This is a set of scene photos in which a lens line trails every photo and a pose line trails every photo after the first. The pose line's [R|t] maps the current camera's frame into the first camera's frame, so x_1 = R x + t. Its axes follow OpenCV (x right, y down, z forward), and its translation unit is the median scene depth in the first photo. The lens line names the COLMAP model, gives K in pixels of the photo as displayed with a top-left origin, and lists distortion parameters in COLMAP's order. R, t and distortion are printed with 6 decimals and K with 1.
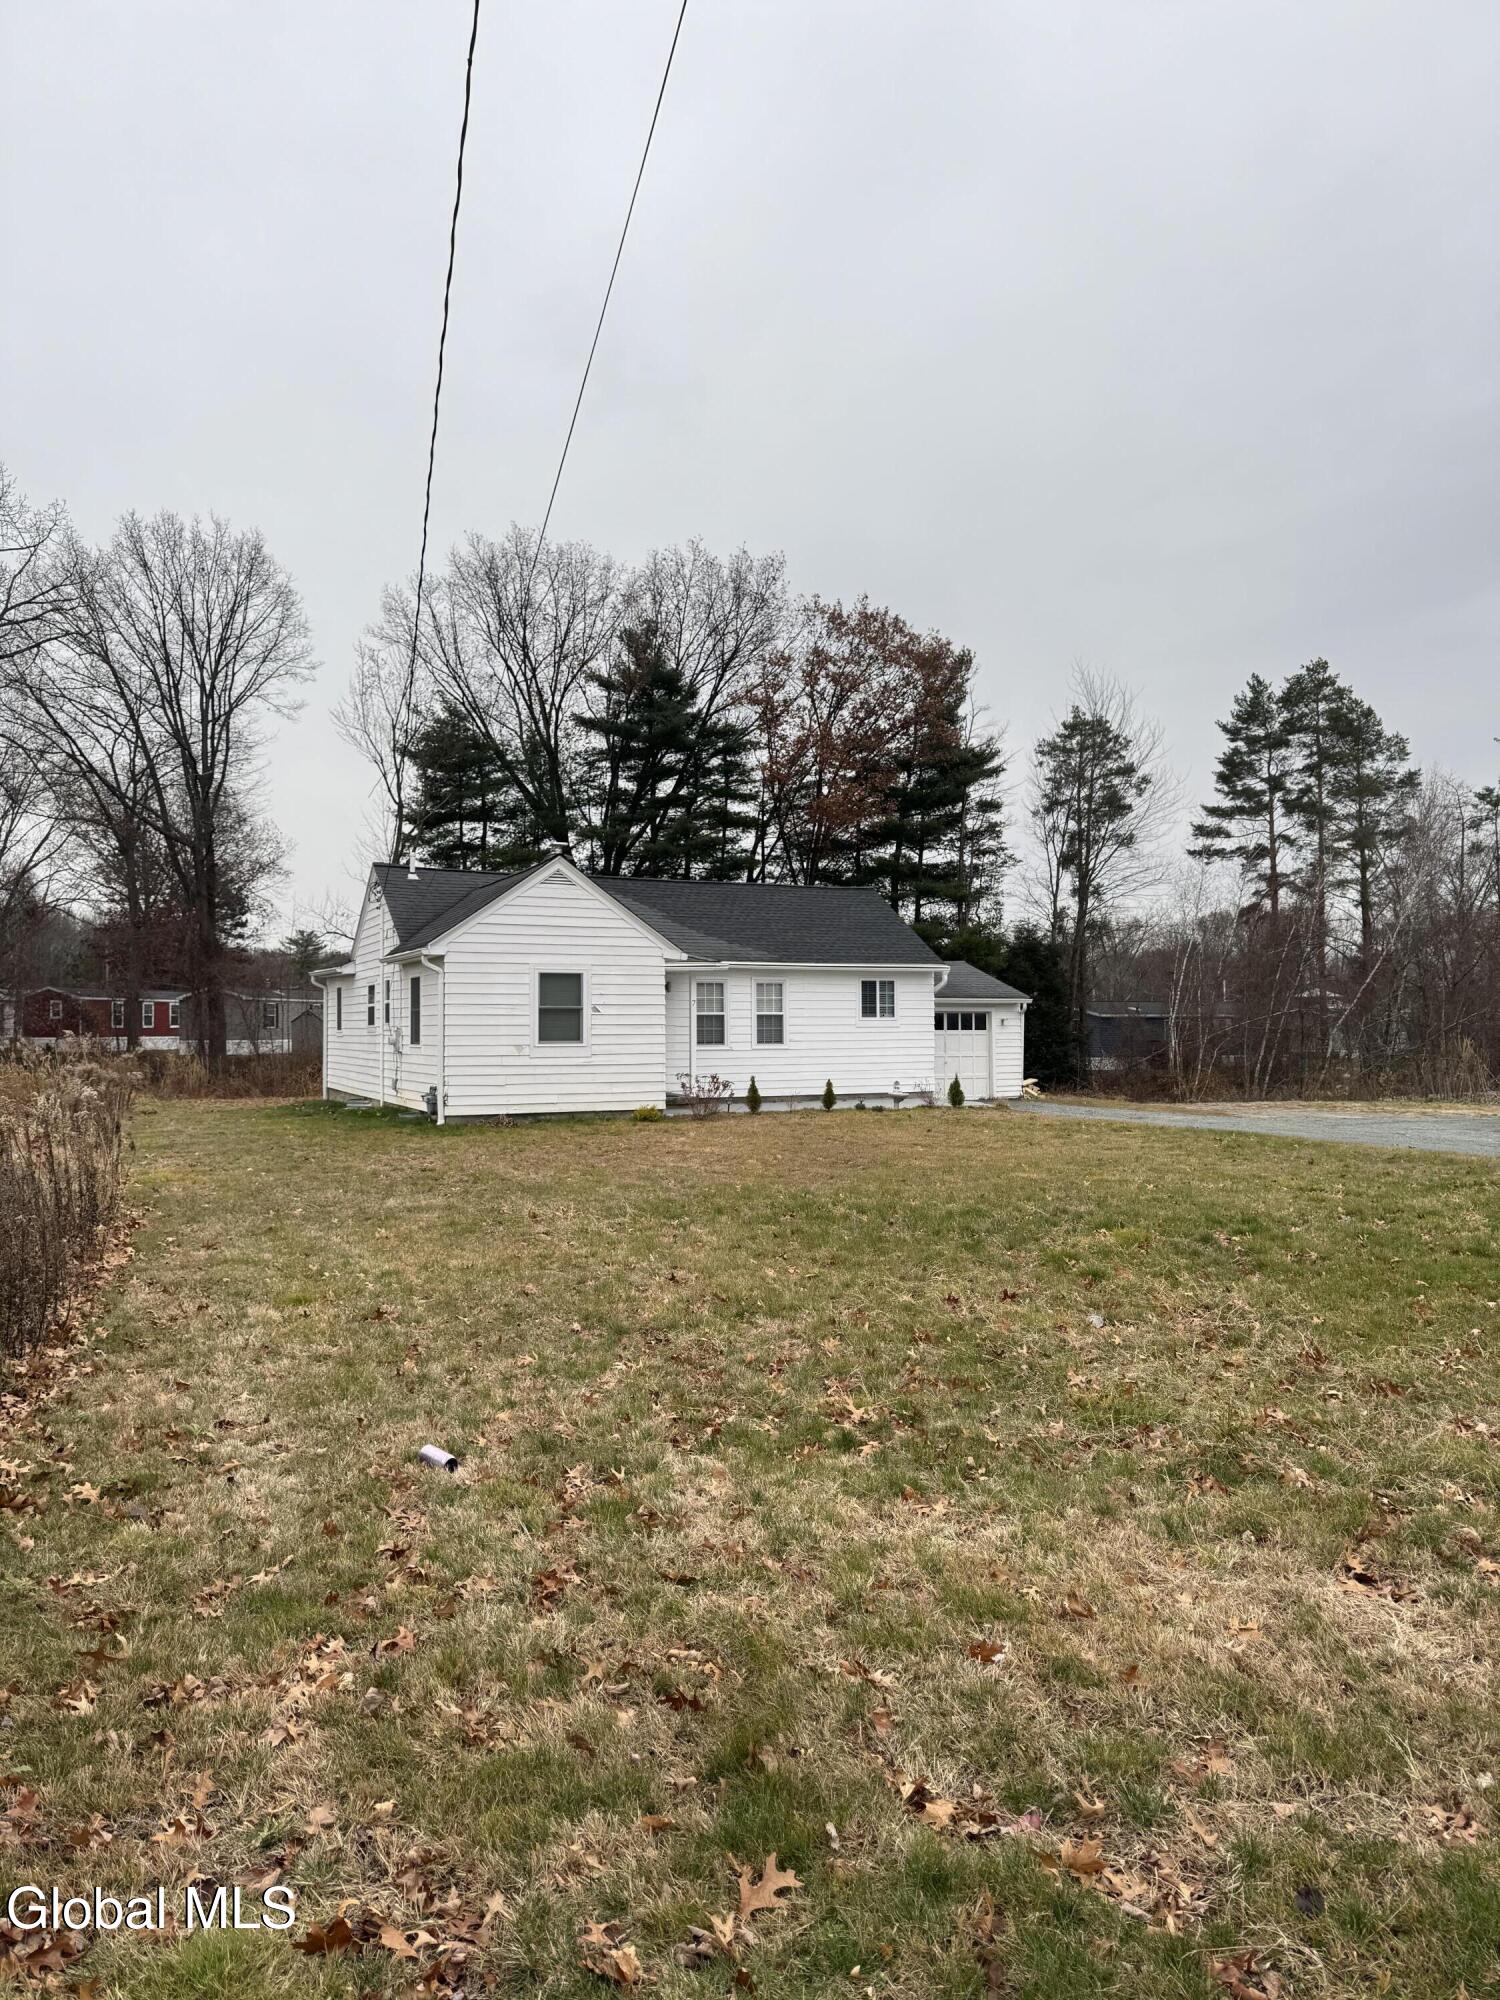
lens RADIAL K [[1423.3, 0, 750.0], [0, 1423.3, 1000.0], [0, 0, 1]] dist [0.095056, -0.001129]
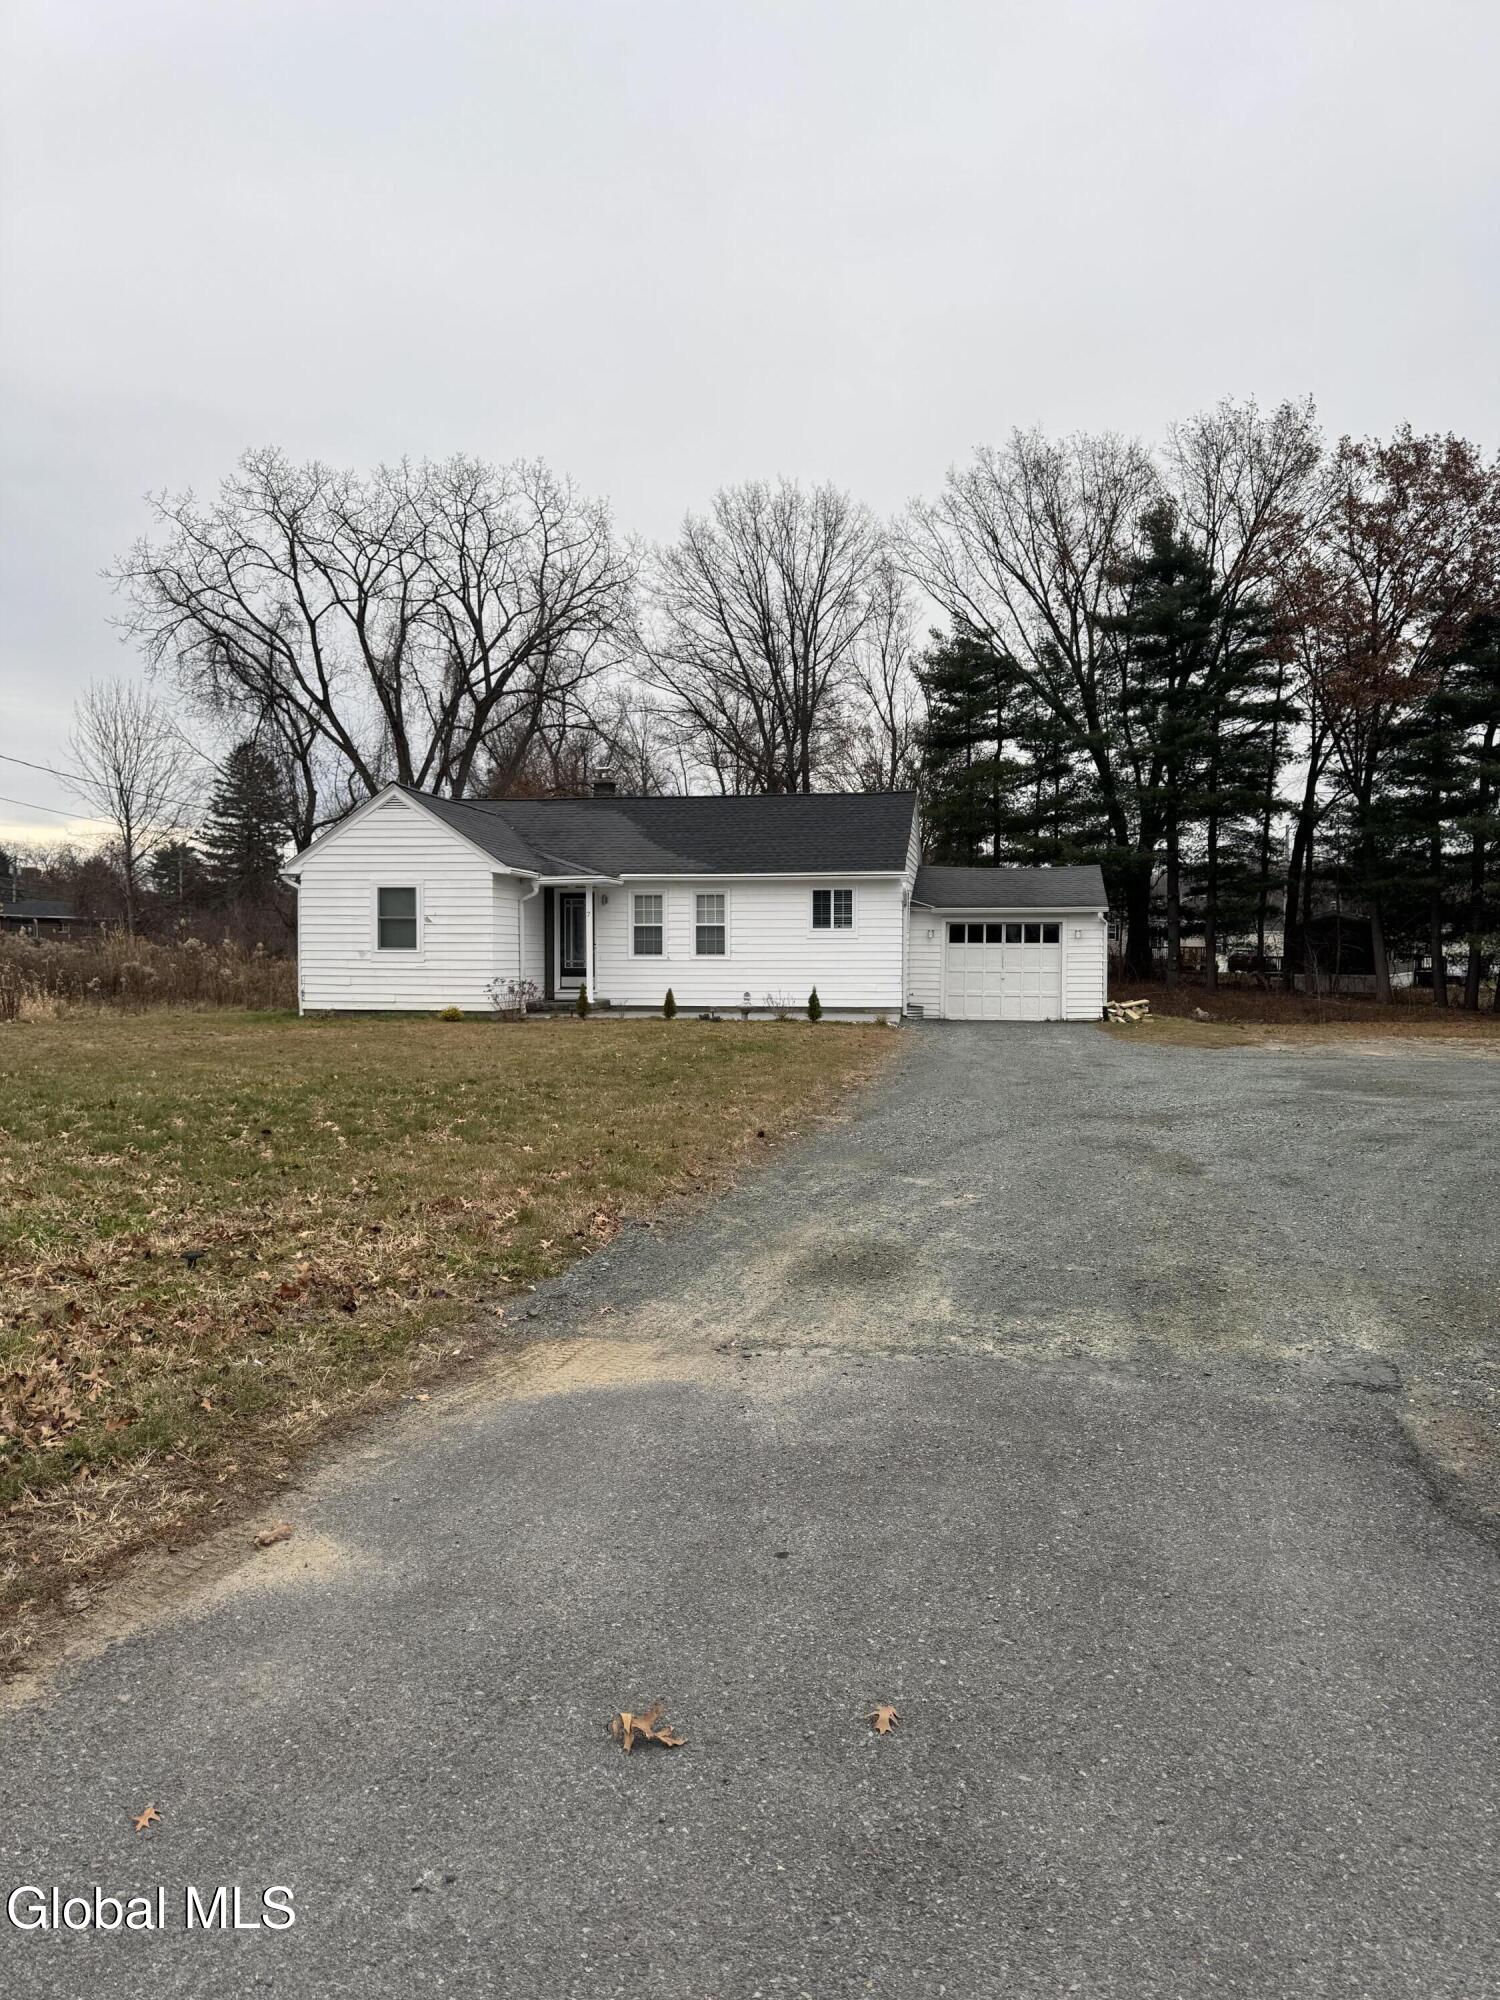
lens RADIAL K [[1423.3, 0, 750.0], [0, 1423.3, 1000.0], [0, 0, 1]] dist [0.095056, -0.001129]
pose [[0.813497, 0.026137, -0.580981, 0.260634], [0.005831, 0.998573, 0.053087, 0.003908], [0.581540, -0.046574, 0.812184, 0.081014]]
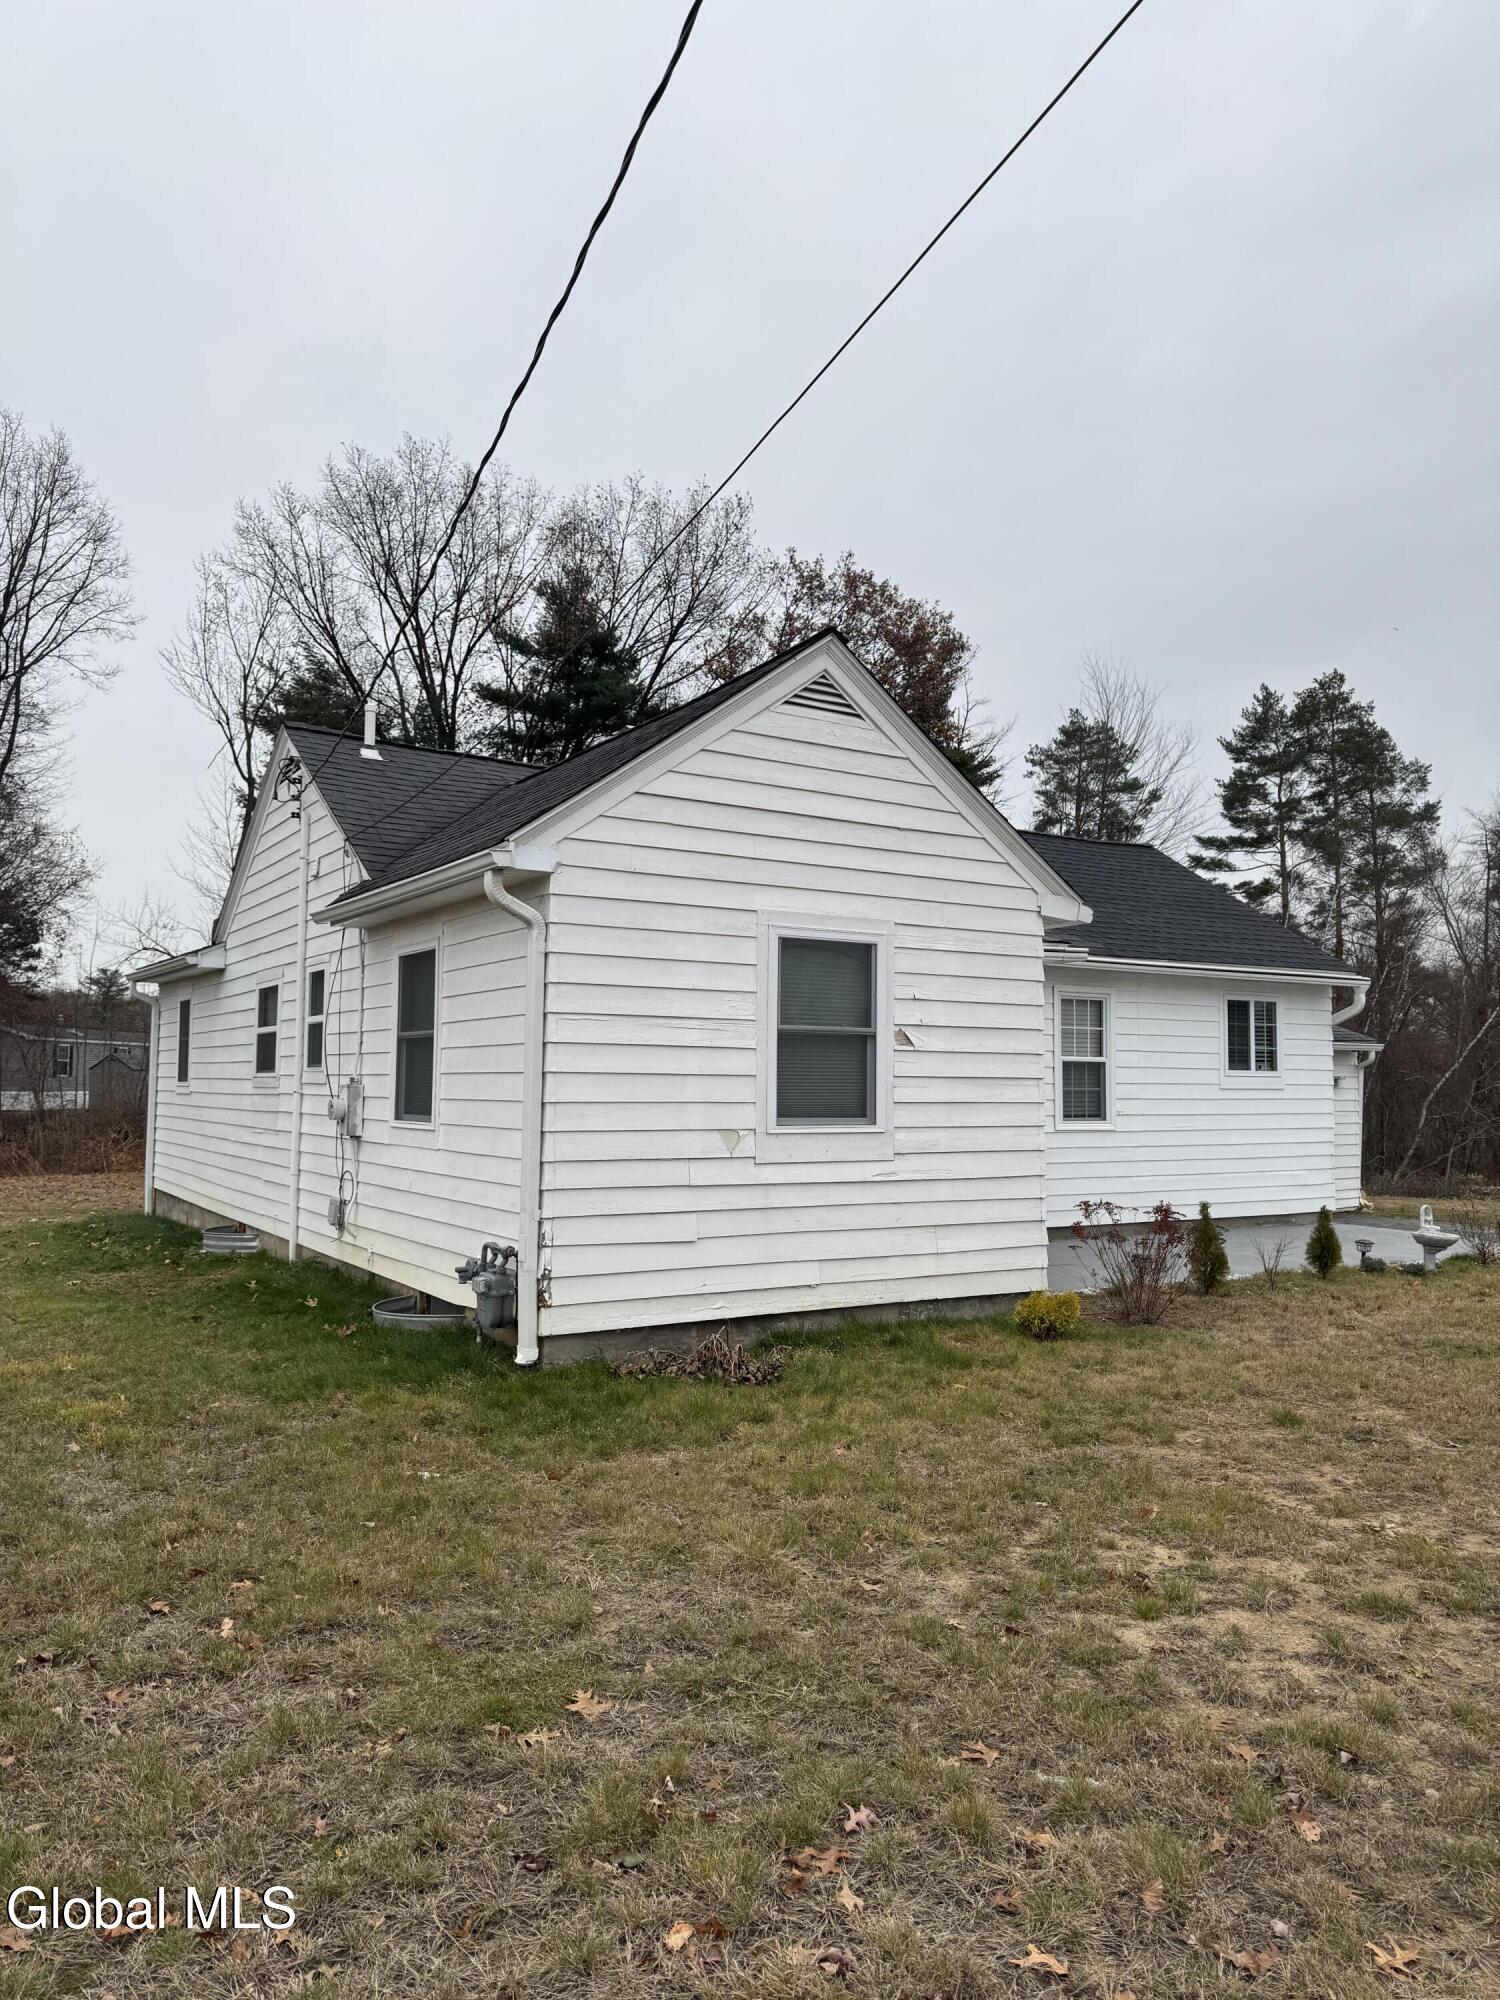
lens RADIAL K [[1412.8, 0, 750.1], [0, 1412.8, 1012.6], [0, 0, 1]] dist [0.063915, -0.000884]
pose [[0.992476, 0.019275, 0.120911, -0.068369], [-0.015632, 0.999397, -0.031006, 0.004257], [-0.121436, 0.028883, 0.992179, 0.216070]]
